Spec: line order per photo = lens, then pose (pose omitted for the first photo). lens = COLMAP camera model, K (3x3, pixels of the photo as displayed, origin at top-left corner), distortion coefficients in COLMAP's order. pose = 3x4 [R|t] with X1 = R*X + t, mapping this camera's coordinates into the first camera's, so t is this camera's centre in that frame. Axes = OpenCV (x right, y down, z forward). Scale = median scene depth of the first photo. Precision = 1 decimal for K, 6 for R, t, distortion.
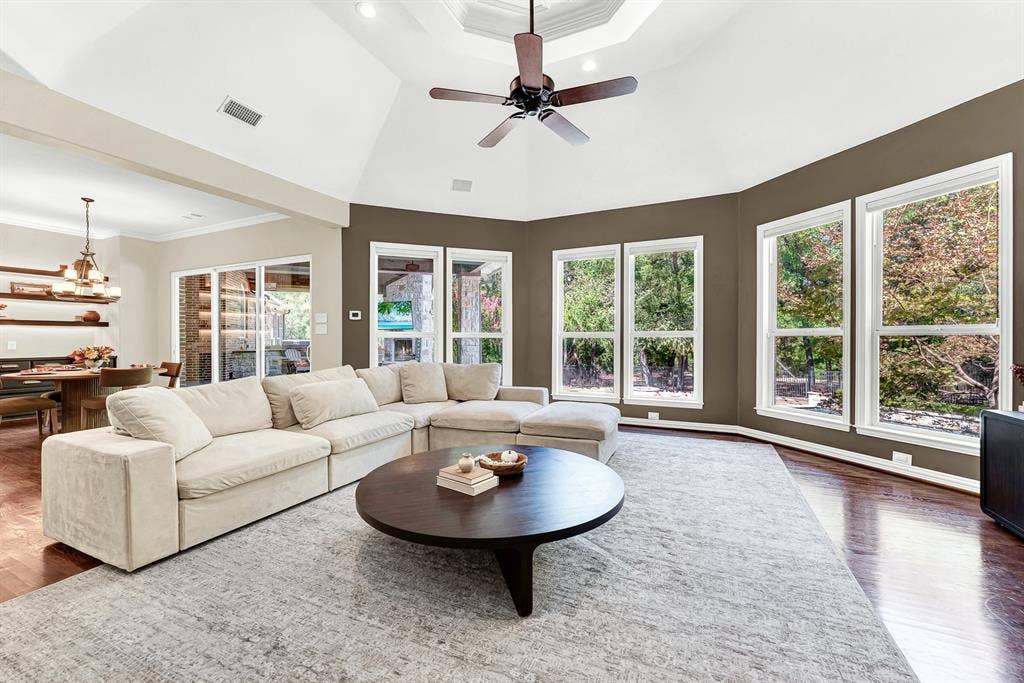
lens RADIAL K [[416.5, 0, 512.0], [0, 416.5, 341.5], [0, 0, 1]] dist [0.000143, 0.000000]
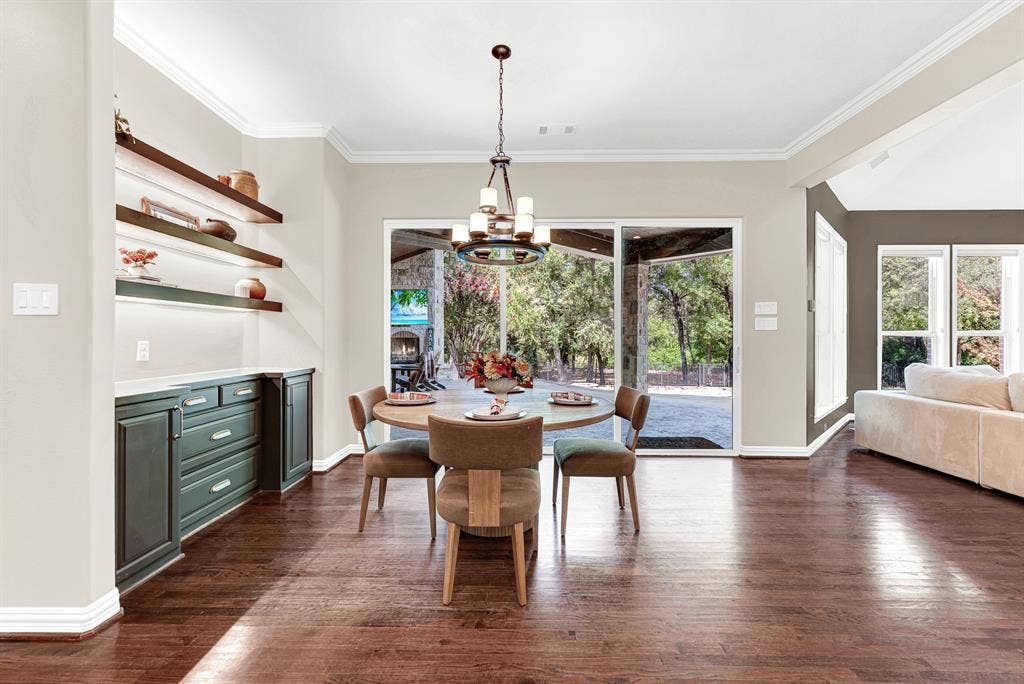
lens RADIAL K [[412.5, 0, 512.0], [0, 412.5, 342.0], [0, 0, 1]] dist [0.000474, 0.000047]
pose [[0.913571, -0.001699, 0.406675, -1.045167], [-0.002074, 0.999959, 0.008838, -0.003983], [-0.406673, -0.008918, 0.913530, 0.479337]]
